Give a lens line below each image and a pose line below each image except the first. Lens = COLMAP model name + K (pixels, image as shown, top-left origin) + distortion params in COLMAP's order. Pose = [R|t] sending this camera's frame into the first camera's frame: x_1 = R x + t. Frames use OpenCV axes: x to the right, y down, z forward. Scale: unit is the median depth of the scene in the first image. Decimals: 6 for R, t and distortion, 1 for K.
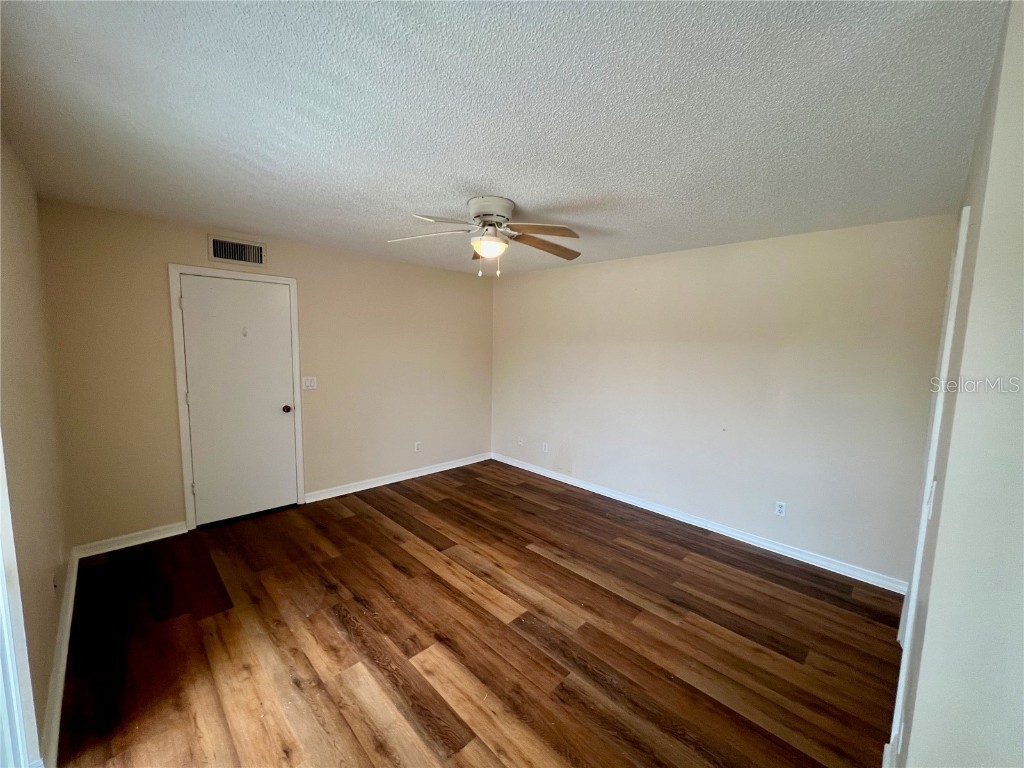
lens RADIAL K [[407.2, 0, 514.1], [0, 407.2, 384.3], [0, 0, 1]] dist [-0.002889, 0.000619]
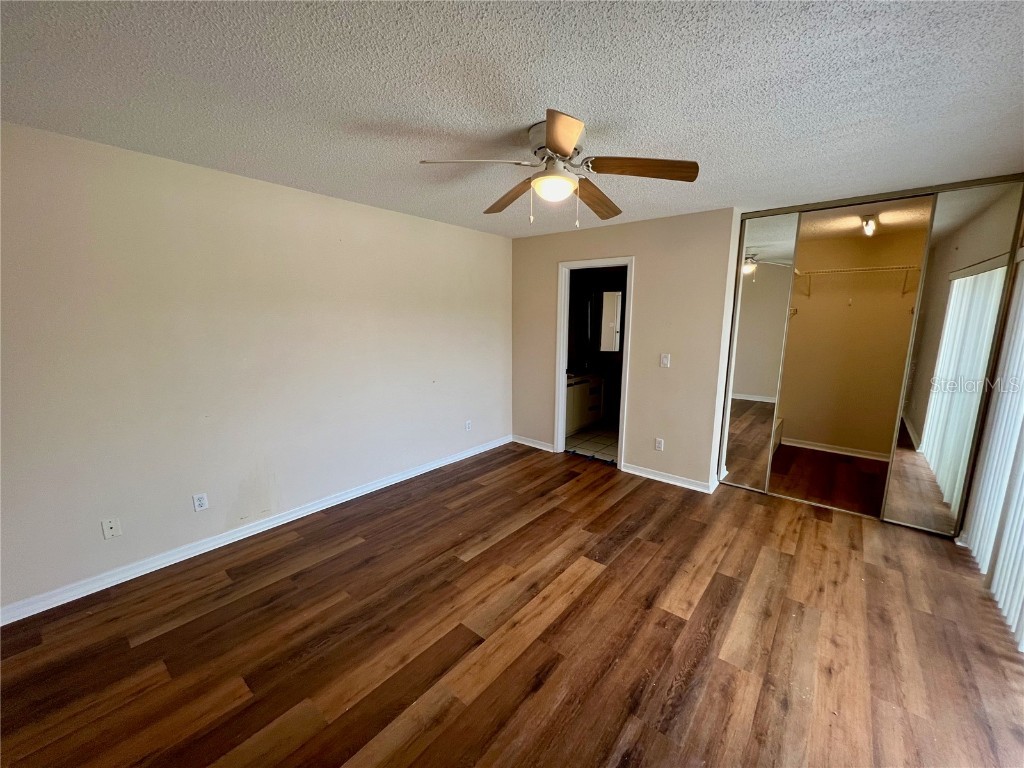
lens RADIAL K [[407.2, 0, 514.1], [0, 407.2, 384.3], [0, 0, 1]] dist [-0.002889, 0.000619]
pose [[-0.097824, -0.188467, 0.977195, -0.811367], [0.099037, 0.975187, 0.197994, -0.112764], [-0.990264, 0.116147, -0.076731, 1.056538]]
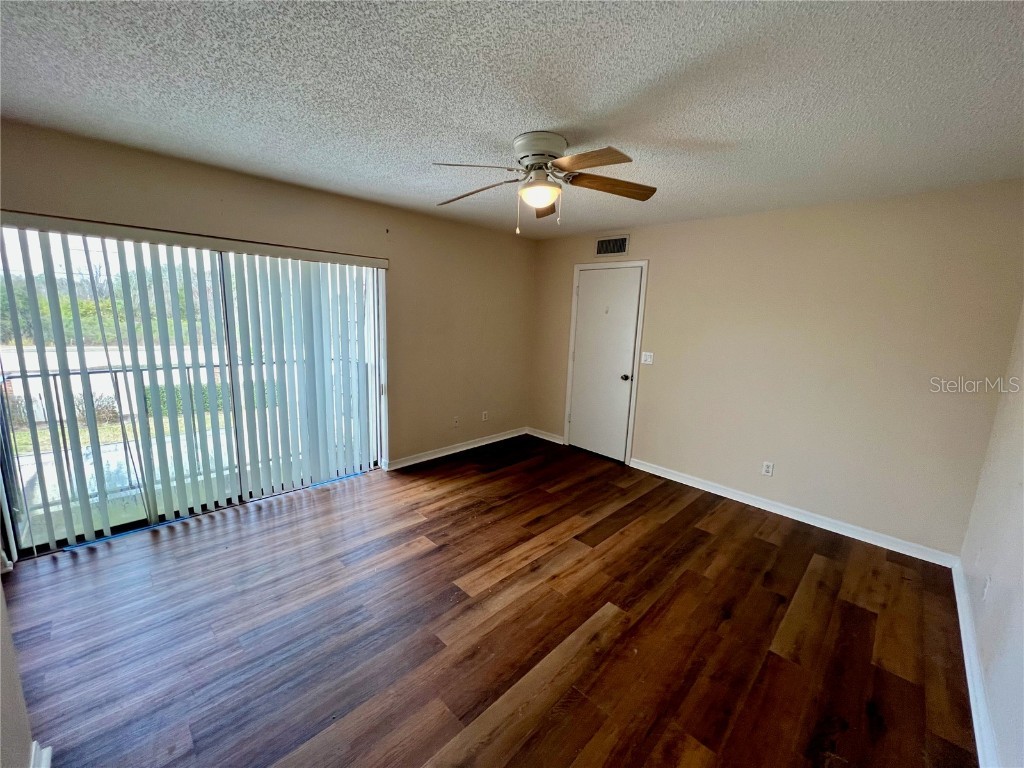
lens RADIAL K [[407.5, 0, 512.0], [0, 407.5, 384.0], [0, 0, 1]] dist [0.000478, 0.000204]
pose [[0.007368, 0.149018, -0.988807, 0.764181], [-0.143435, 0.978766, 0.146436, -0.057925], [0.989632, 0.140750, 0.028586, 0.867298]]
